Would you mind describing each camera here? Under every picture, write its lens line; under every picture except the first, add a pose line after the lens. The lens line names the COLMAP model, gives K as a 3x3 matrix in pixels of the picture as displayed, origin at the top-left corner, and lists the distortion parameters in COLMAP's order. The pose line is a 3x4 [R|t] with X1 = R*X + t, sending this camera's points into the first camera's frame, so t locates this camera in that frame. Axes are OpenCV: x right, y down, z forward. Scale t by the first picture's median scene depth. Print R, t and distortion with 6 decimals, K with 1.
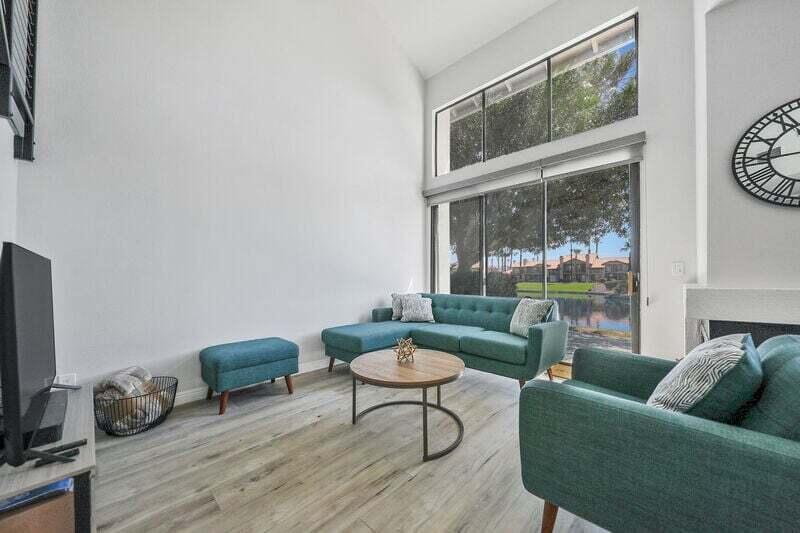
lens RADIAL K [[285.7, 0, 410.4], [0, 285.7, 277.9], [0, 0, 1]] dist [-0.001031, -0.000143]
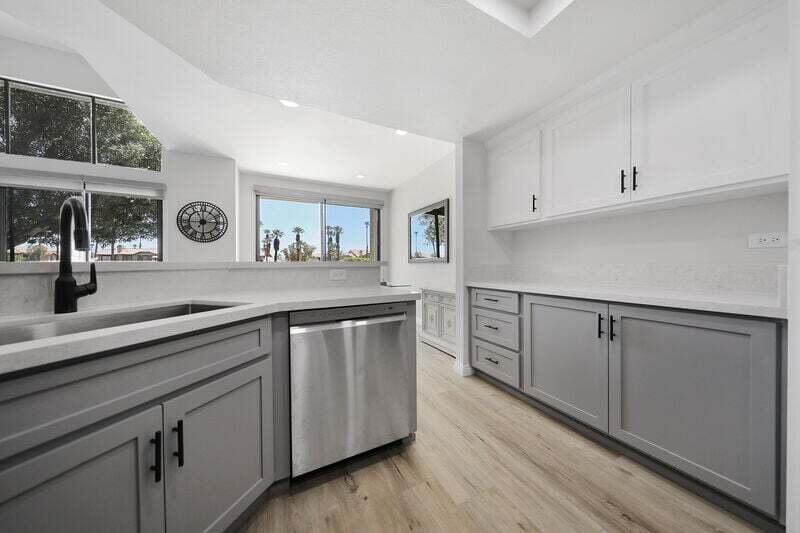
lens RADIAL K [[253.7, 0, 402.3], [0, 253.7, 264.1], [0, 0, 1]] dist [-0.002380, -0.000123]
pose [[0.348611, 0.004054, 0.937259, -0.098287], [0.006884, 0.999953, -0.006886, -0.001791], [-0.937242, 0.008853, 0.348567, -0.717618]]
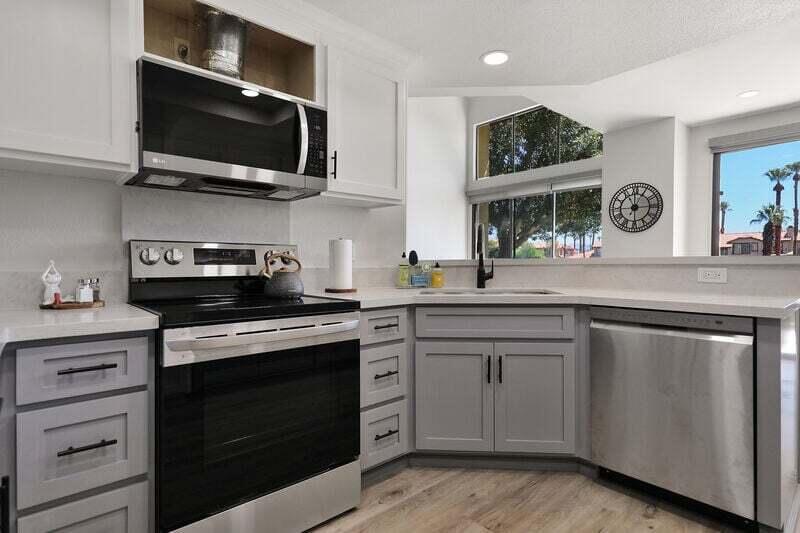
lens RADIAL K [[403.2, 0, 408.8], [0, 403.2, 271.5], [0, 0, 1]] dist [0.001357, -0.002190]
pose [[0.994983, 0.001621, -0.100030, -0.034384], [0.000746, 0.999721, 0.023620, -0.003413], [0.100040, -0.023576, 0.994704, -1.033512]]
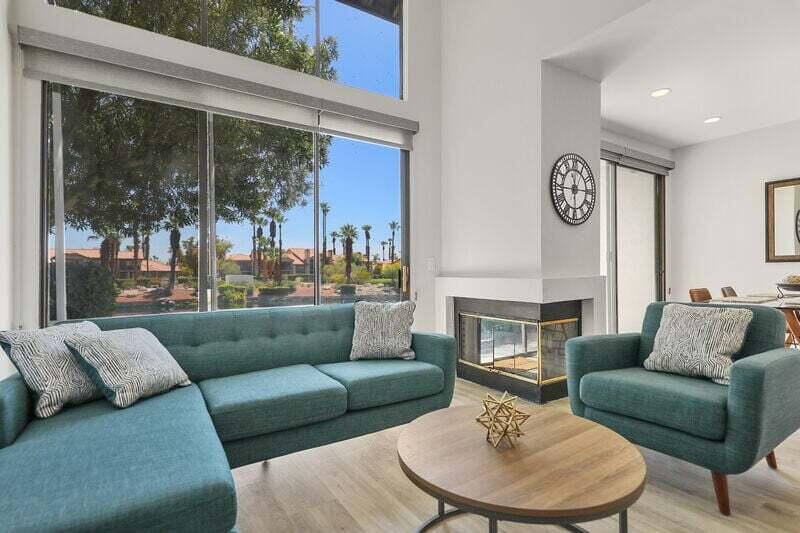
lens RADIAL K [[403.2, 0, 374.9], [0, 403.2, 276.9], [0, 0, 1]] dist [0.001357, -0.002190]
pose [[0.251111, -0.009794, 0.967909, -0.435567], [0.013572, 0.999886, 0.006597, 0.003747], [-0.967863, 0.011480, 0.251215, 0.631206]]
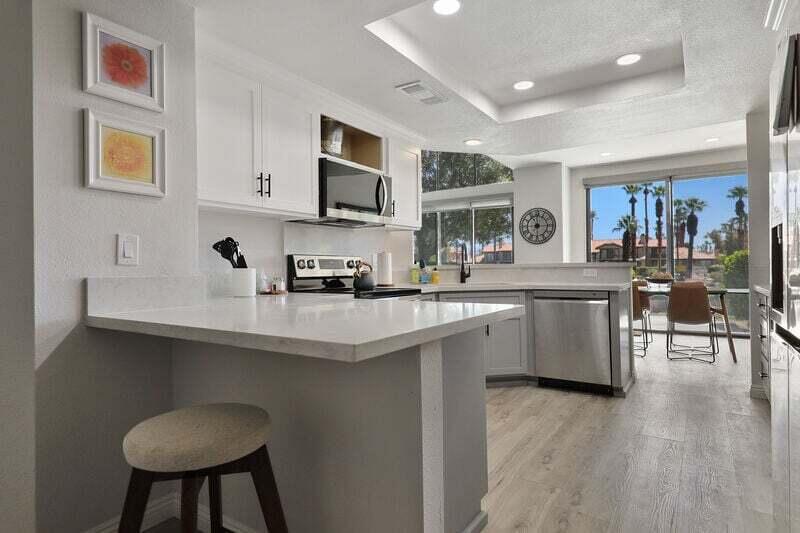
lens RADIAL K [[438.2, 0, 396.2], [0, 438.2, 262.2], [0, 0, 1]] dist [-0.029588, -0.000006]
pose [[0.990584, -0.005835, 0.136784, -0.327787], [0.007446, 0.999909, -0.011272, -0.003094], [-0.136706, 0.012184, 0.990537, -1.490248]]
